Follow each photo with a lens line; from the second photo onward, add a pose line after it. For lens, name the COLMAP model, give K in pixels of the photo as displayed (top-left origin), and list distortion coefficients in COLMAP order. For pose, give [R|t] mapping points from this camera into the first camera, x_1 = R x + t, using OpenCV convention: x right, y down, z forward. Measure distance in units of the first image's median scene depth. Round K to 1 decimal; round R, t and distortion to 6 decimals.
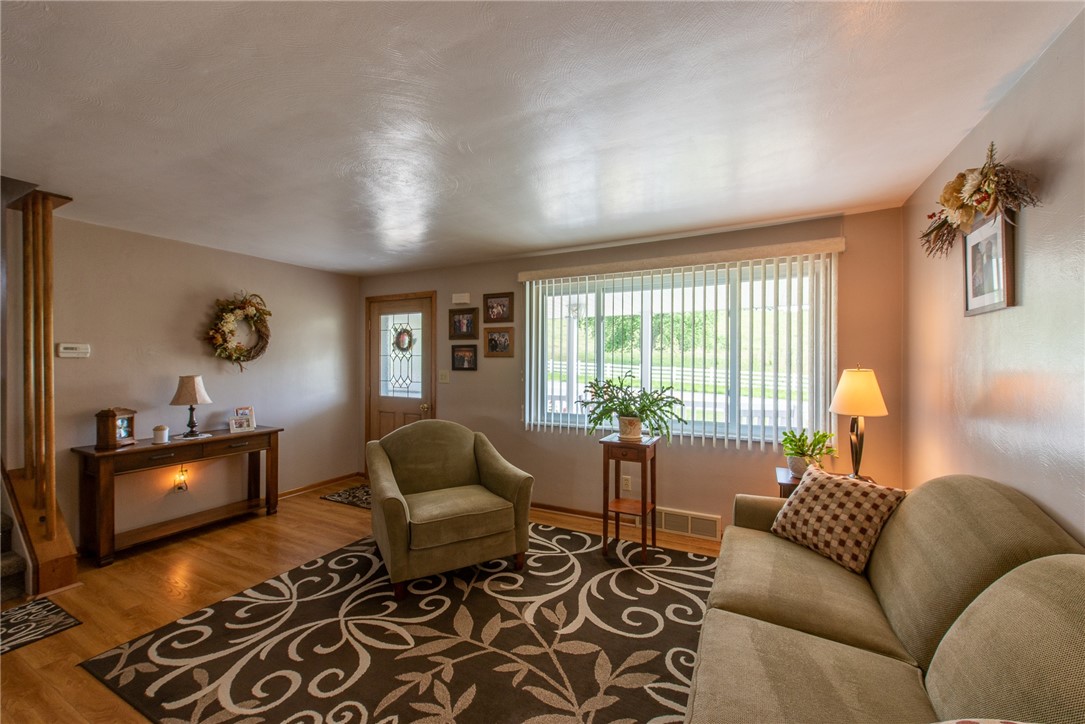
lens RADIAL K [[424.5, 0, 545.0], [0, 424.5, 364.1], [0, 0, 1]] dist [0.006092, -0.000174]
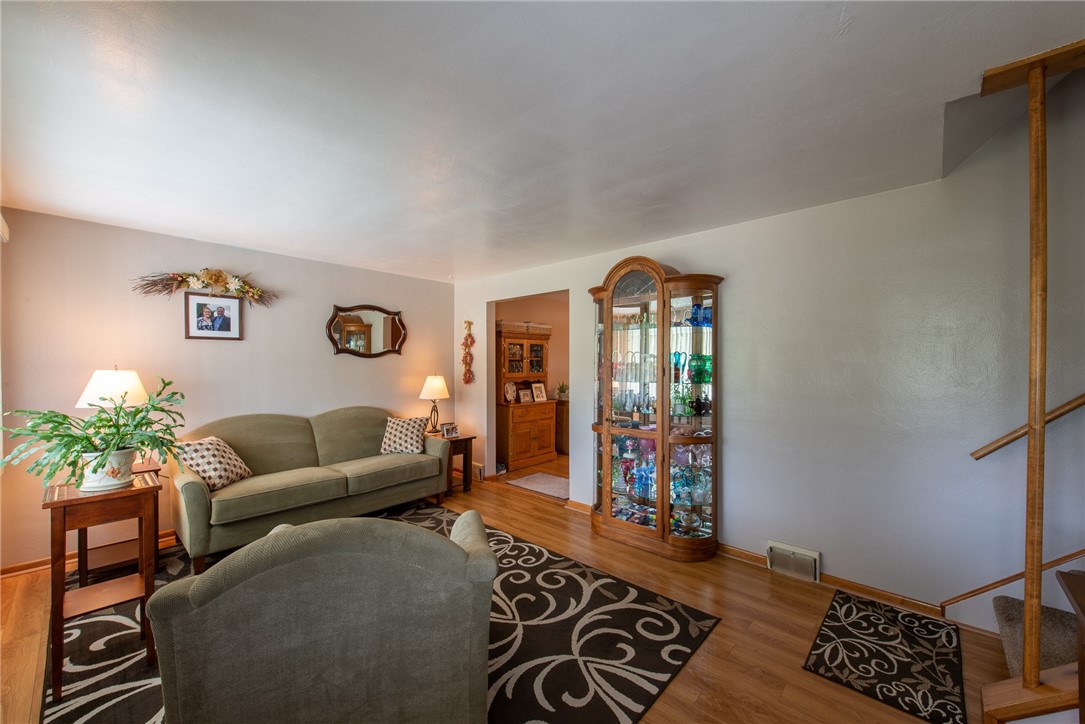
lens RADIAL K [[424.5, 0, 533.5], [0, 424.5, 363.0], [0, 0, 1]] dist [0.006092, -0.000174]
pose [[-0.954571, 0.003190, 0.297967, -0.780138], [0.005127, 0.999971, 0.005718, -0.009010], [-0.297940, 0.006985, -0.954559, 1.867011]]
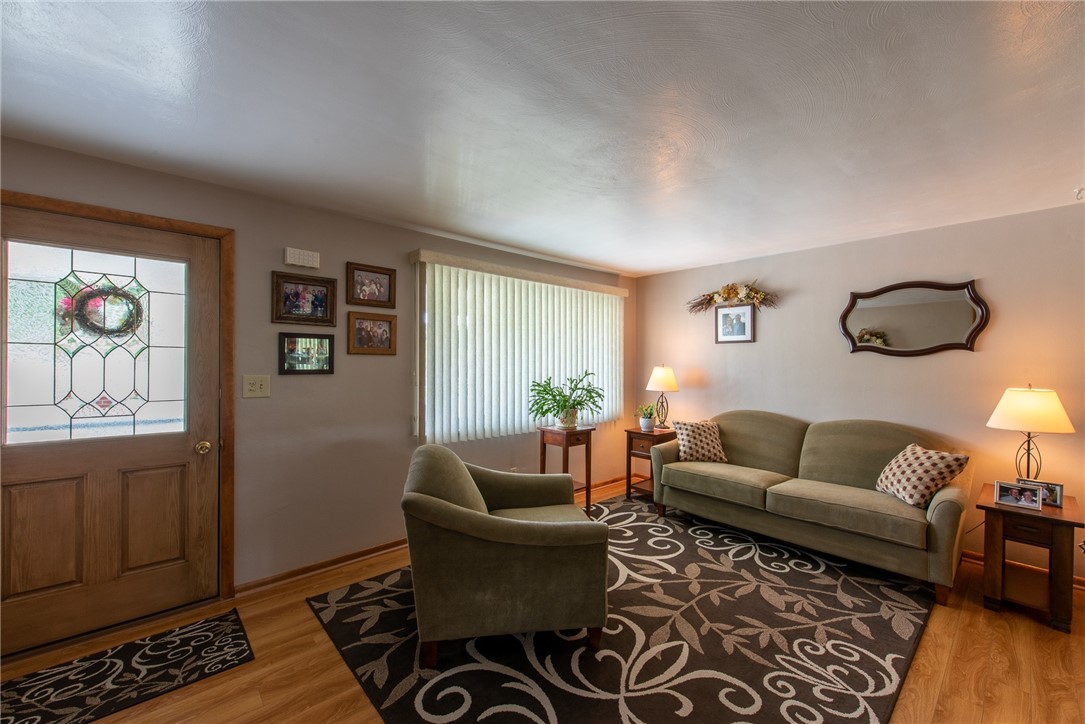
lens RADIAL K [[424.5, 0, 548.2], [0, 424.5, 365.6], [0, 0, 1]] dist [0.006092, -0.000174]
pose [[0.365843, -0.004266, 0.930667, -1.202341], [-0.000738, 0.999988, 0.004873, -0.002584], [-0.930676, -0.002470, 0.365835, 0.817169]]
